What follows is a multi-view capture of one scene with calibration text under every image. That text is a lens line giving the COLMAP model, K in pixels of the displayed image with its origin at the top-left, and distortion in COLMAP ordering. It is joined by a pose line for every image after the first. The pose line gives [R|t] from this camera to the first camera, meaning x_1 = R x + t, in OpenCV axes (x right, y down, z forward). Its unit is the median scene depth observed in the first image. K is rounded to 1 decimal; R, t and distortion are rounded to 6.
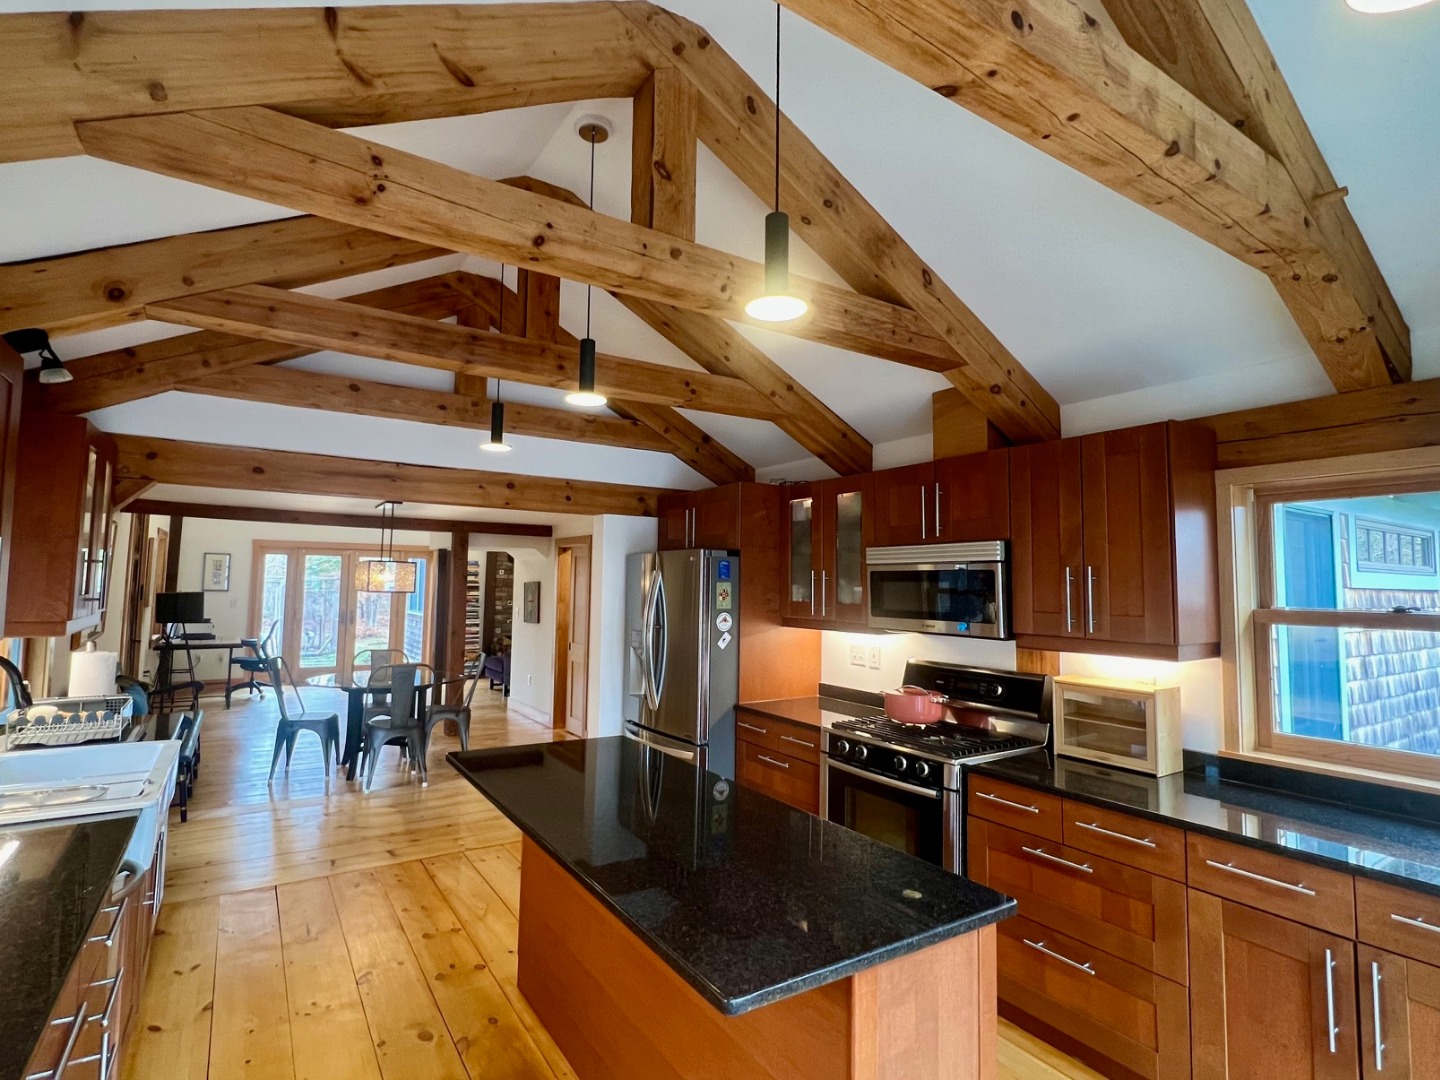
lens RADIAL K [[757.1, 0, 718.6], [0, 757.1, 531.1], [0, 0, 1]] dist [-0.008000, 0.003779]
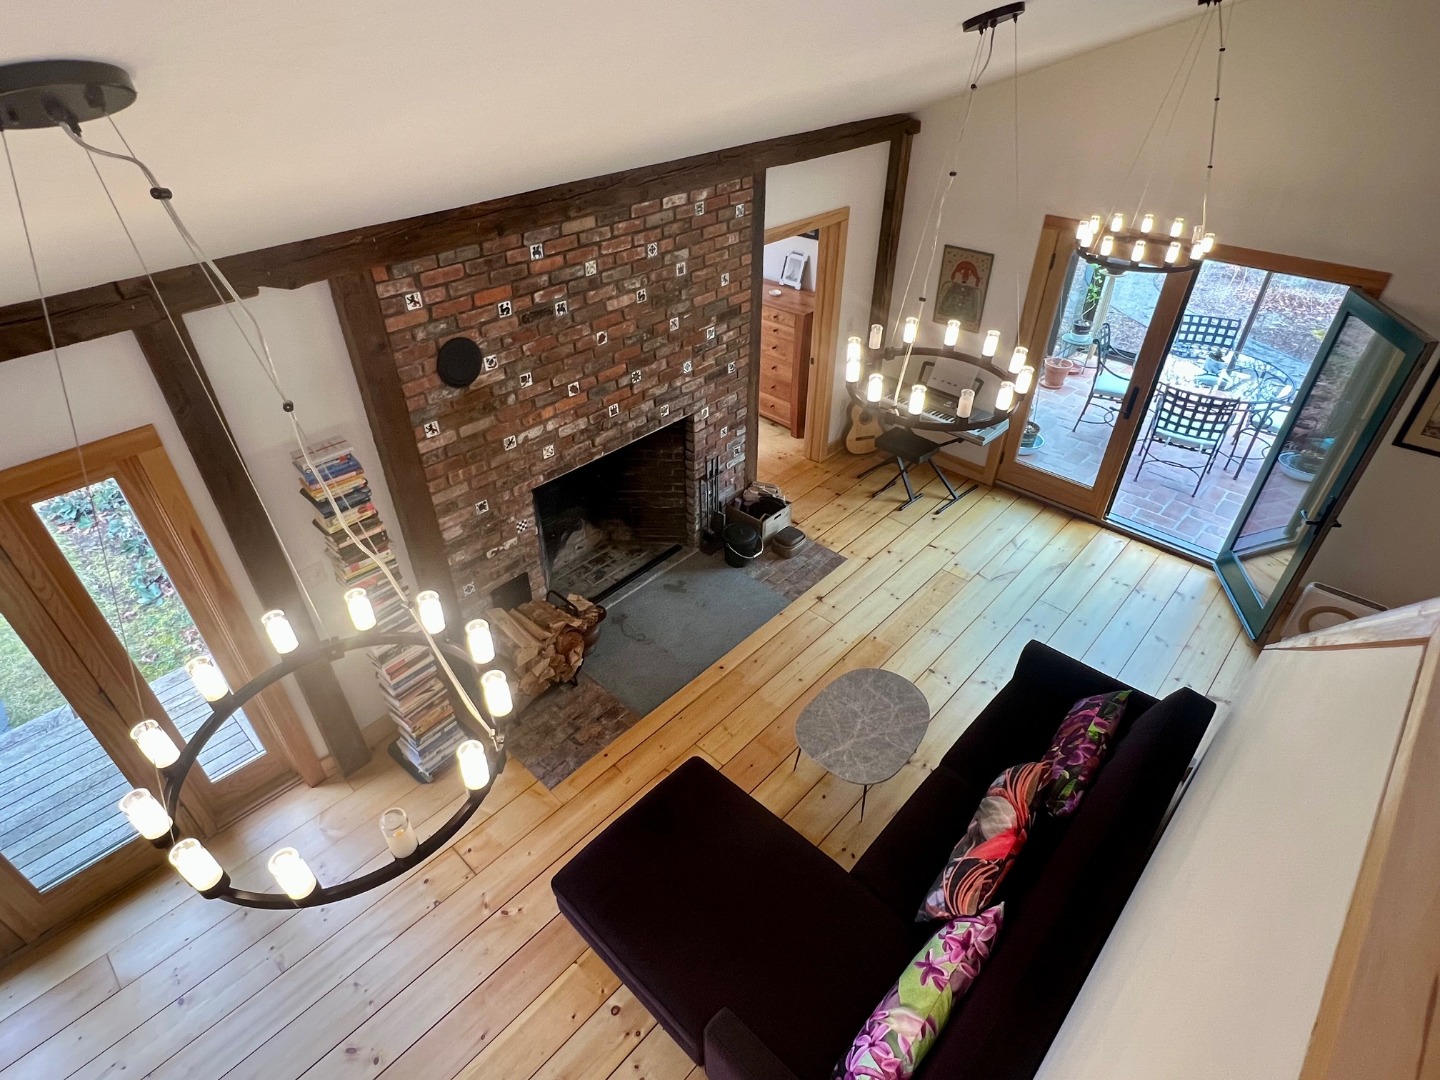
lens RADIAL K [[757.1, 0, 712.0], [0, 757.1, 543.6], [0, 0, 1]] dist [-0.008000, 0.003779]
pose [[0.970659, -0.160519, 0.179041, -0.307776], [0.005555, 0.759343, 0.650667, -0.122984], [-0.240398, -0.630580, 0.737955, 0.937424]]
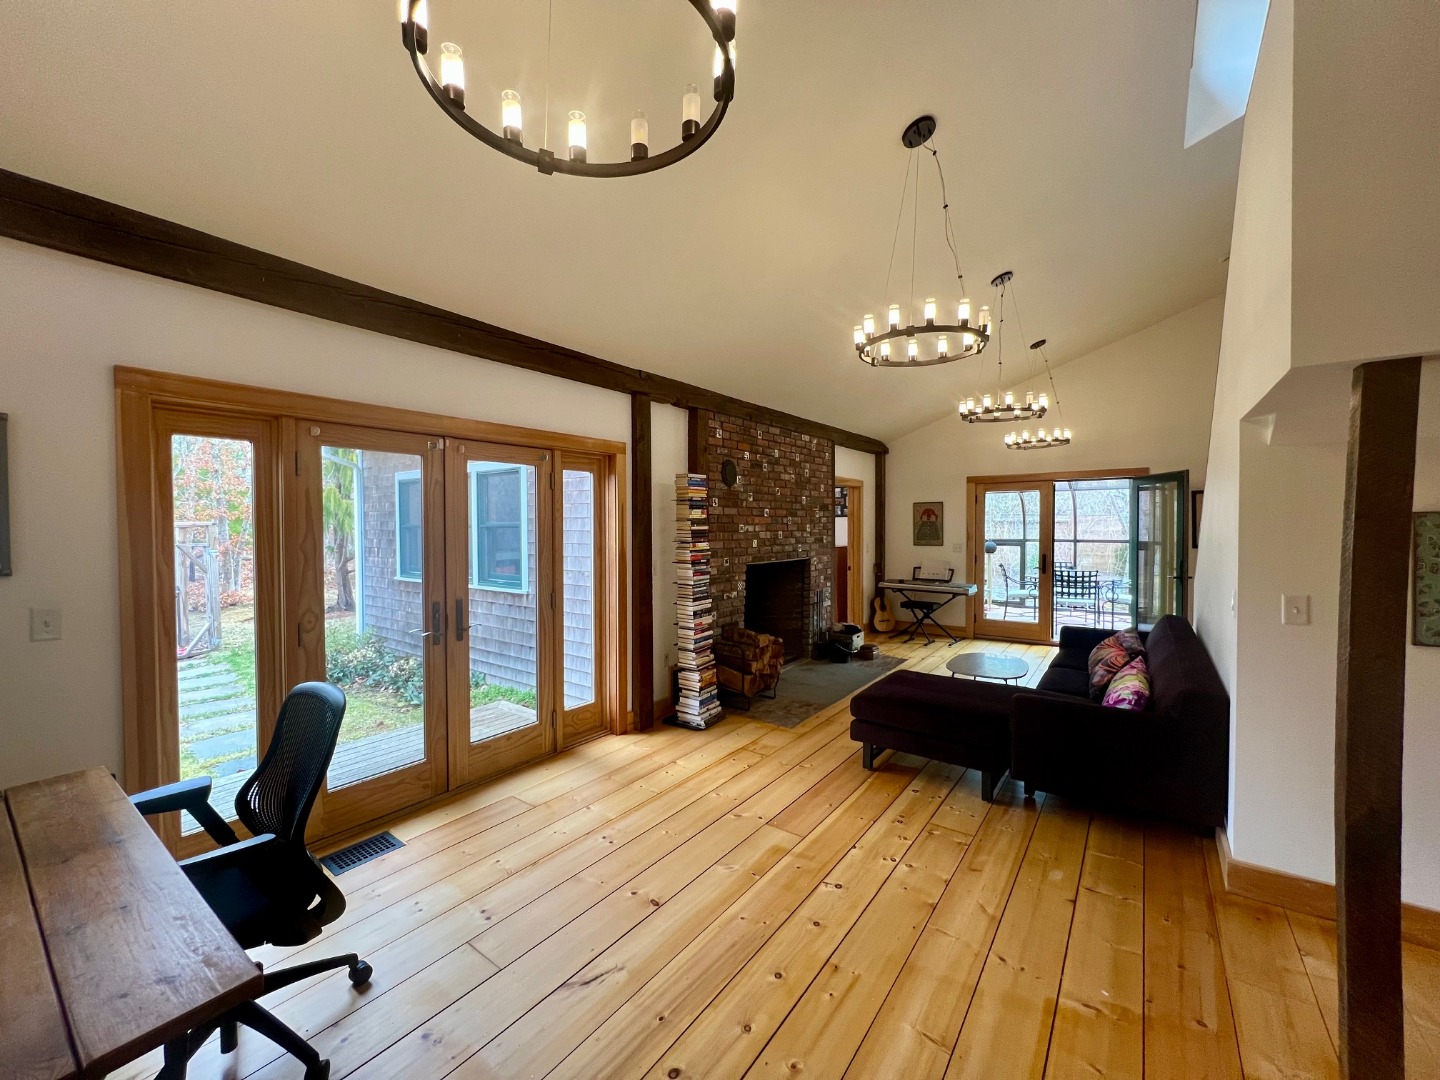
lens RADIAL K [[573.5, 0, 714.8], [0, 573.5, 538.2], [0, 0, 1]] dist [-0.002270, -0.000397]
pose [[0.936947, -0.027826, 0.348361, -0.536867], [-0.004308, 0.995830, 0.091131, 0.054390], [-0.349444, -0.086886, 0.932920, 0.805177]]
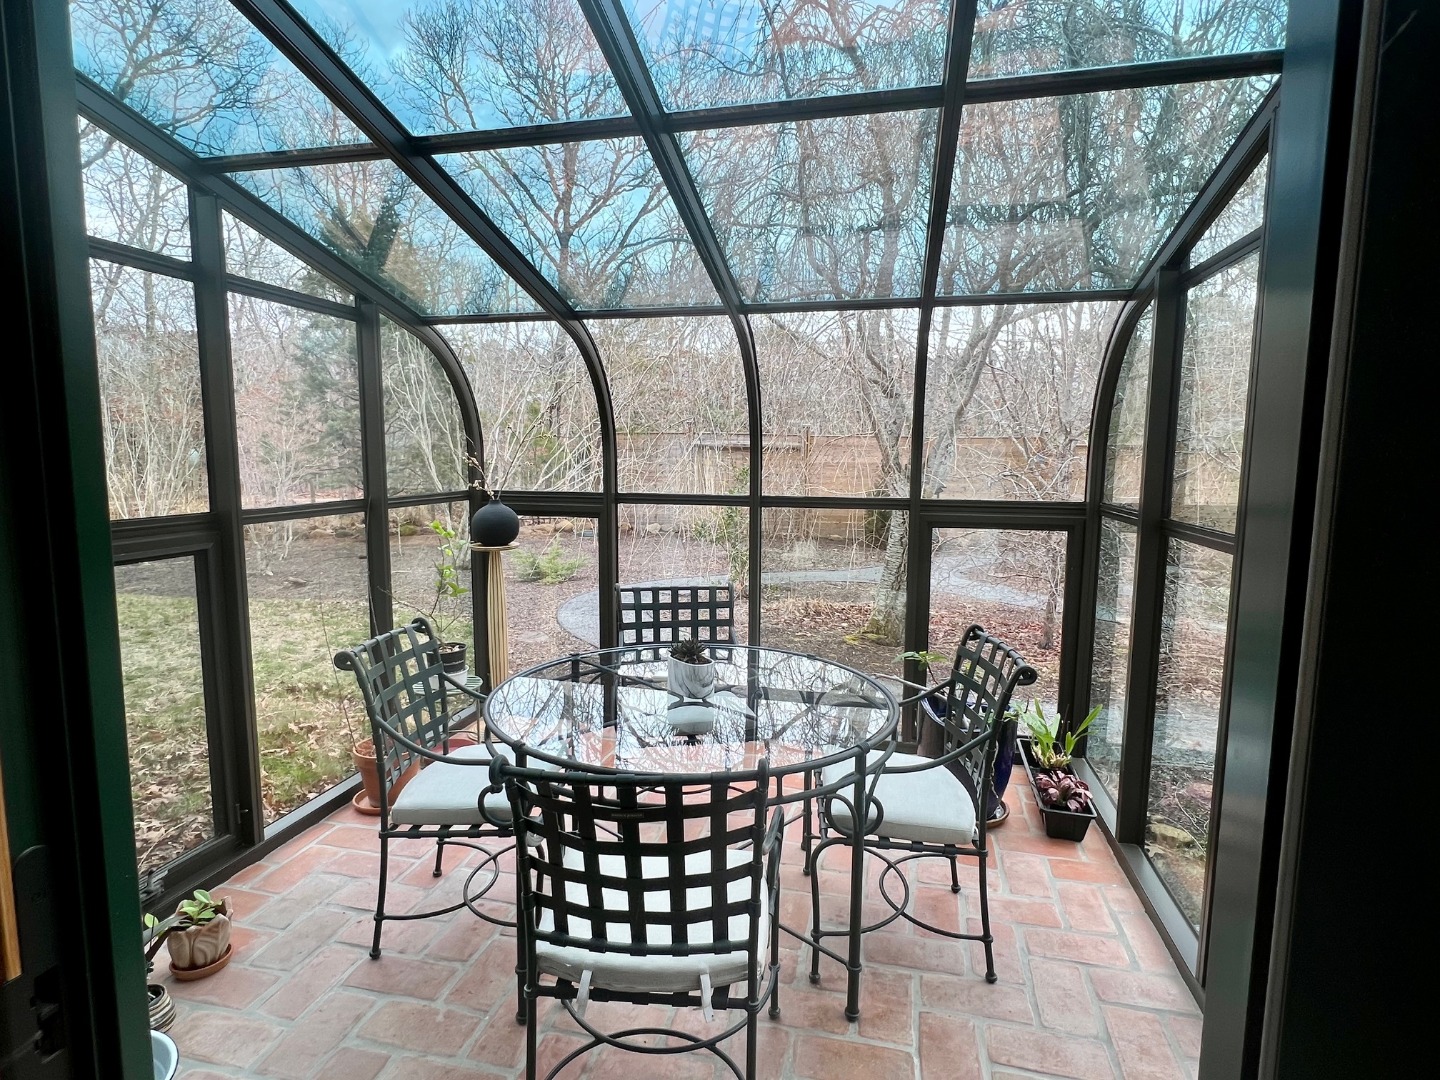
lens RADIAL K [[757.1, 0, 720.5], [0, 757.1, 536.0], [0, 0, 1]] dist [-0.008000, 0.003779]
pose [[0.715595, -0.087237, 0.693047, 0.094056], [-0.041084, 0.985197, 0.166433, 0.099170], [-0.697306, -0.147572, 0.701418, 1.240799]]
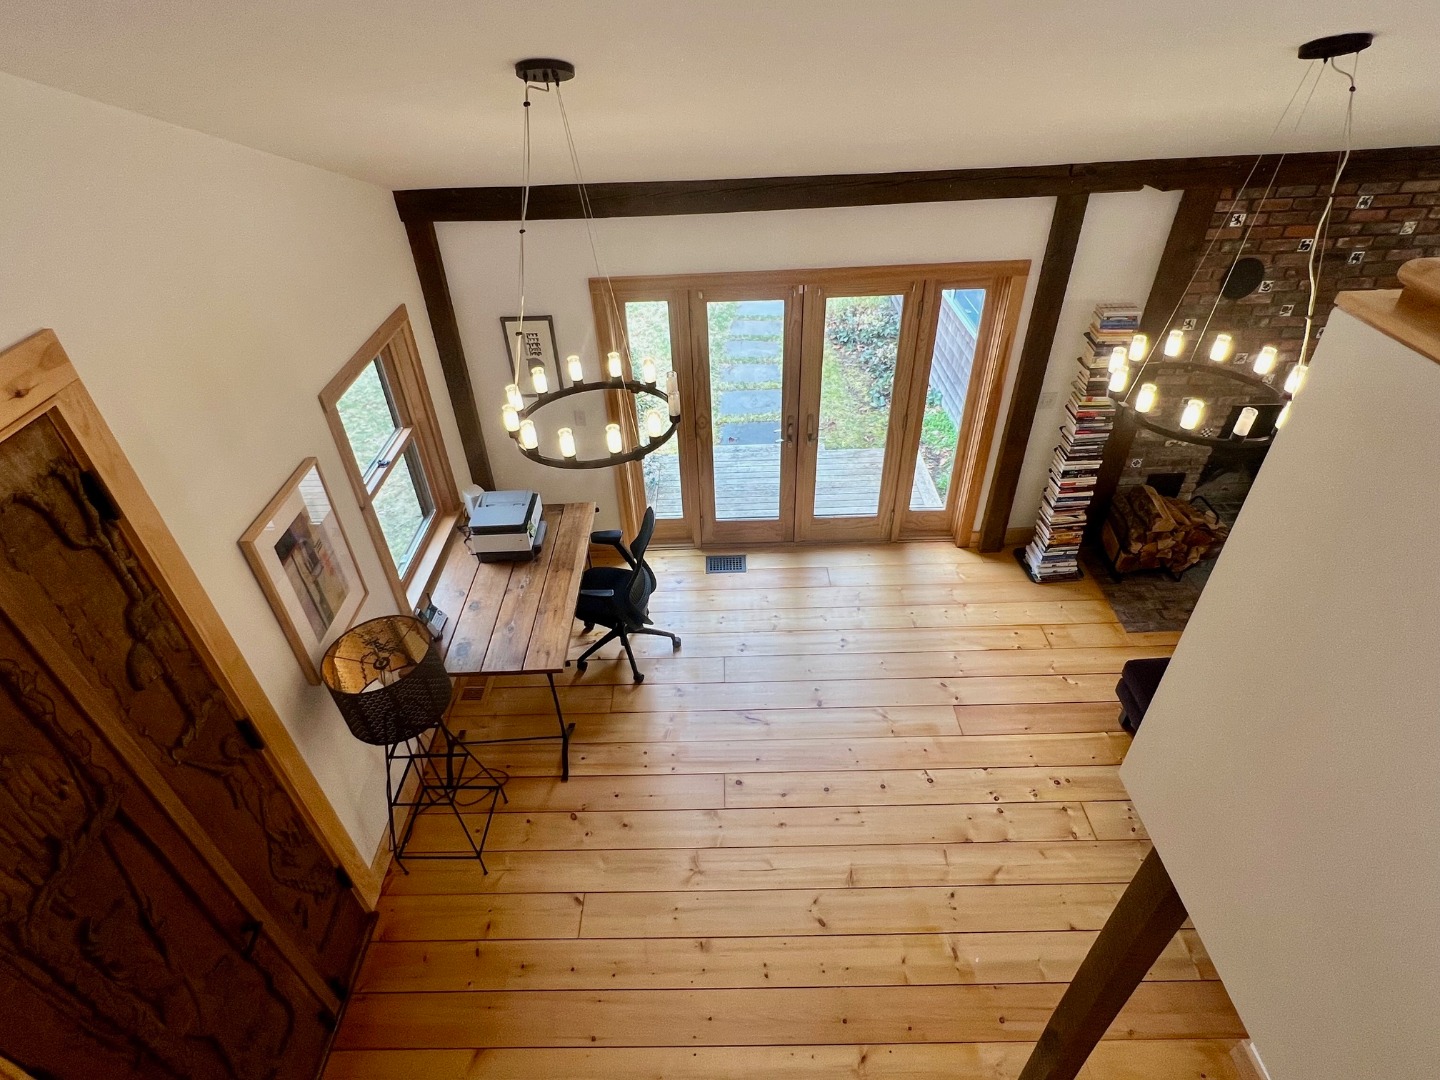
lens RADIAL K [[757.1, 0, 712.3], [0, 757.1, 538.9], [0, 0, 1]] dist [-0.008000, 0.003779]
pose [[0.840809, 0.291391, -0.456215, -0.360326], [0.084445, 0.761844, 0.642233, -0.149383], [0.534705, -0.578520, 0.615959, 0.759578]]
